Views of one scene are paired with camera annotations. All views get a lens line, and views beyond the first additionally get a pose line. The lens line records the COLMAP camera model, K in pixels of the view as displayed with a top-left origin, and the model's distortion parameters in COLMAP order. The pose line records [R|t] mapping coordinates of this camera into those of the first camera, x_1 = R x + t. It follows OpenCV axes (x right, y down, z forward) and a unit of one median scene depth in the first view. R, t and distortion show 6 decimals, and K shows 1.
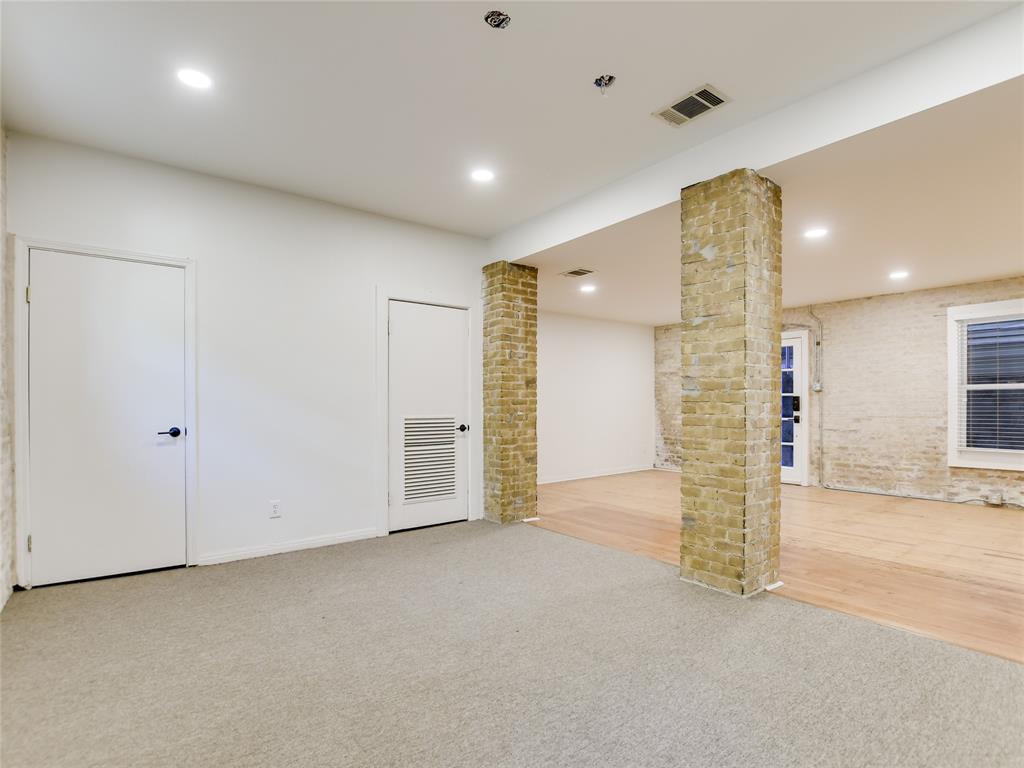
lens RADIAL K [[512.4, 0, 512.6], [0, 512.4, 400.9], [0, 0, 1]] dist [-0.030012, 0.000085]
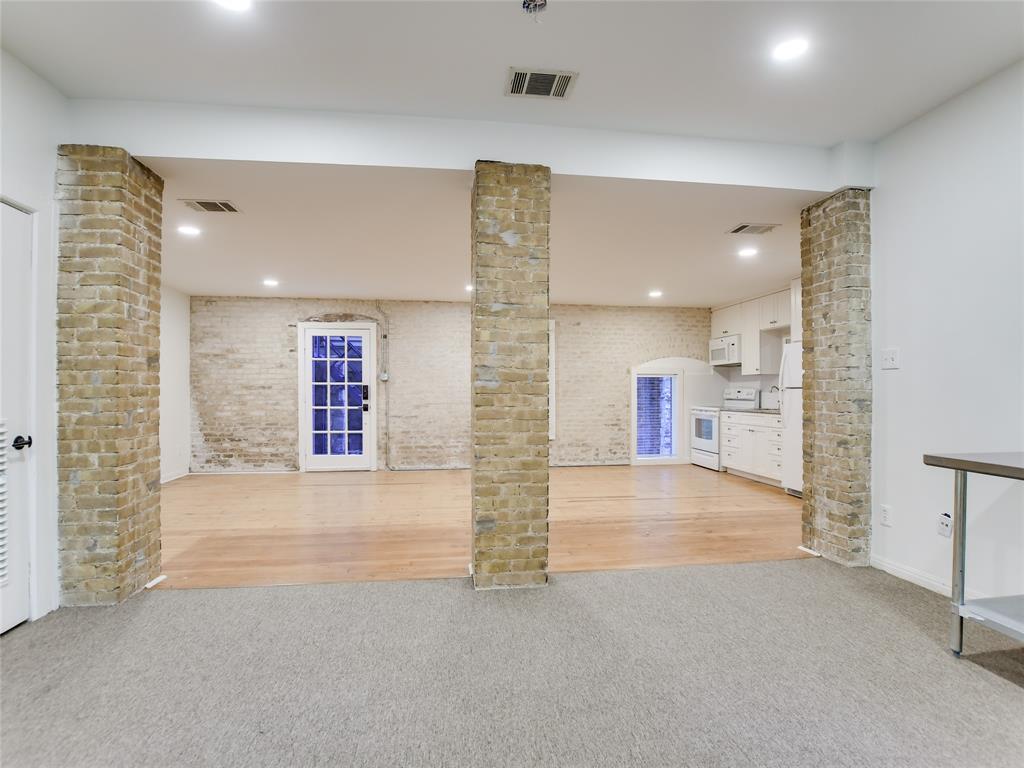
lens RADIAL K [[506.9, 0, 512.0], [0, 506.9, 384.0], [0, 0, 1]] dist [-0.034233, 0.001415]
pose [[0.496874, 0.013083, 0.867724, -0.277655], [-0.006824, 0.999914, -0.011168, -0.003558], [-0.867796, -0.000372, 0.496921, 0.332193]]
